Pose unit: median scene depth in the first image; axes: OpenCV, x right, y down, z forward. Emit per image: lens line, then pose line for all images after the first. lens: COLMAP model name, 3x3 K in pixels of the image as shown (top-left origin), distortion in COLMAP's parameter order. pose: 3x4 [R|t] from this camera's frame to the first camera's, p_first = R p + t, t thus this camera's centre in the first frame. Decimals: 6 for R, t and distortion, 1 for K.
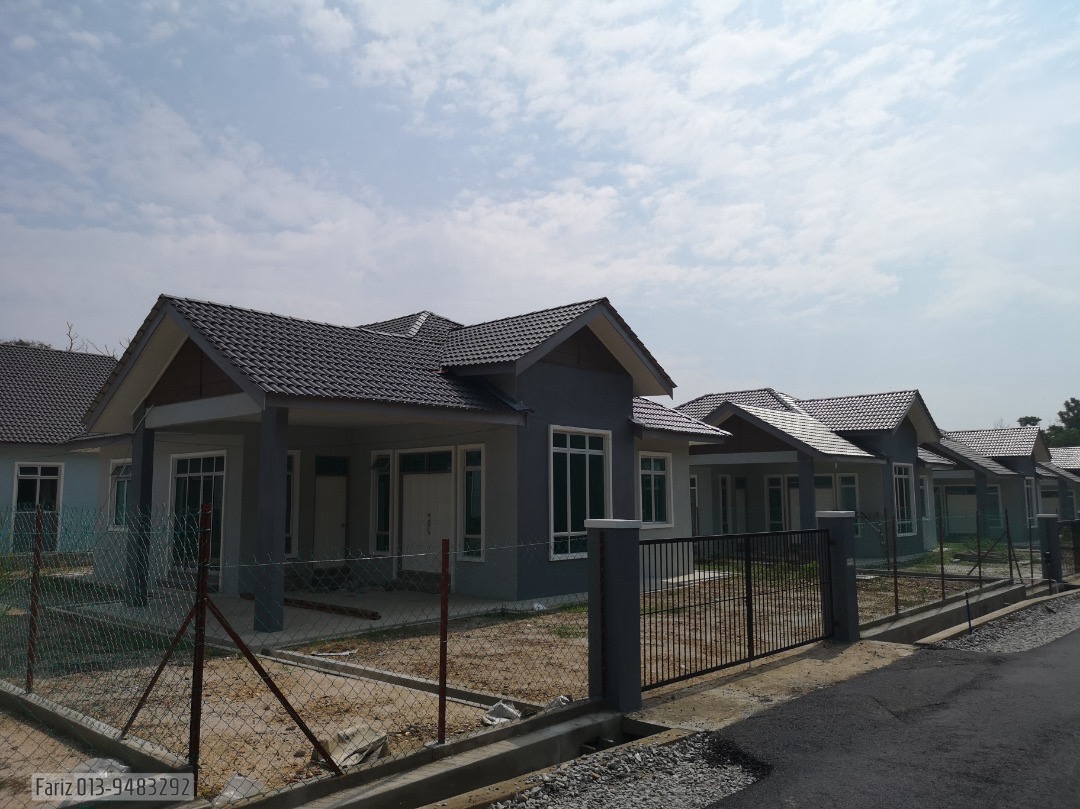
lens RADIAL K [[831.7, 0, 538.5], [0, 831.7, 399.0], [0, 0, 1]] dist [0.055391, -0.056051]
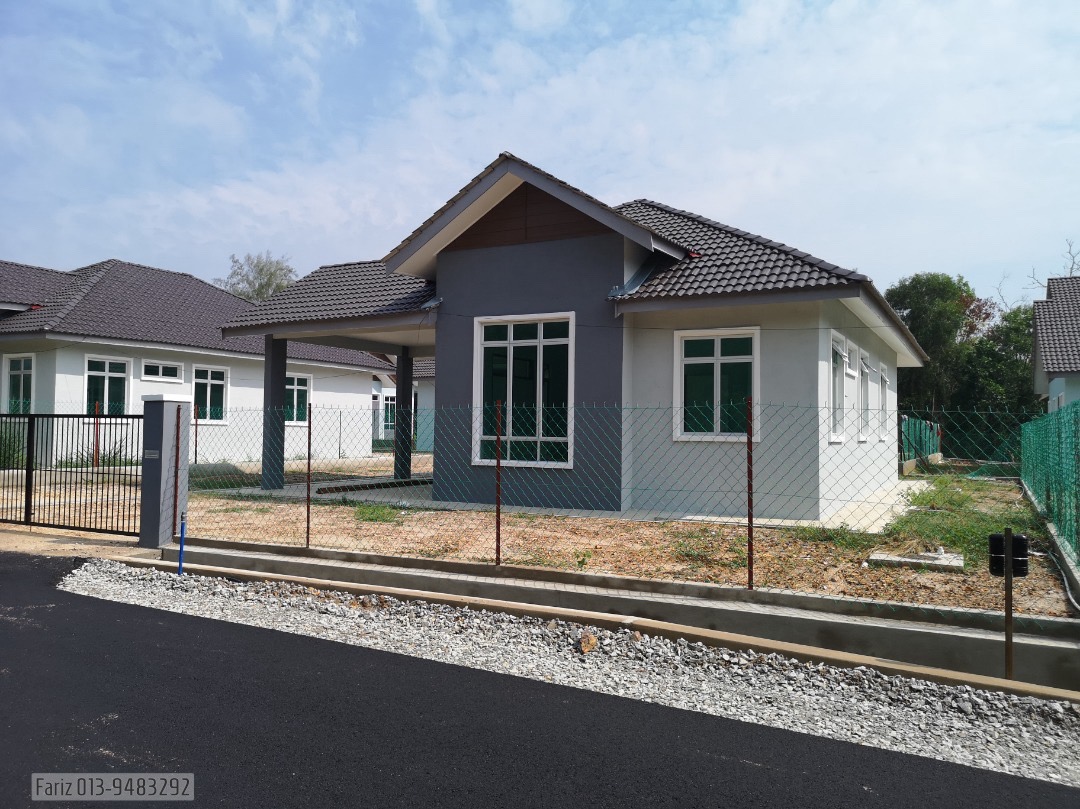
lens RADIAL K [[831.7, 0, 538.5], [0, 831.7, 399.0], [0, 0, 1]] dist [0.055391, -0.056051]
pose [[0.233564, -0.024098, -0.972043, 0.856766], [0.100964, 0.994890, -0.000404, 0.119139], [0.967085, -0.098047, 0.234804, 0.792707]]
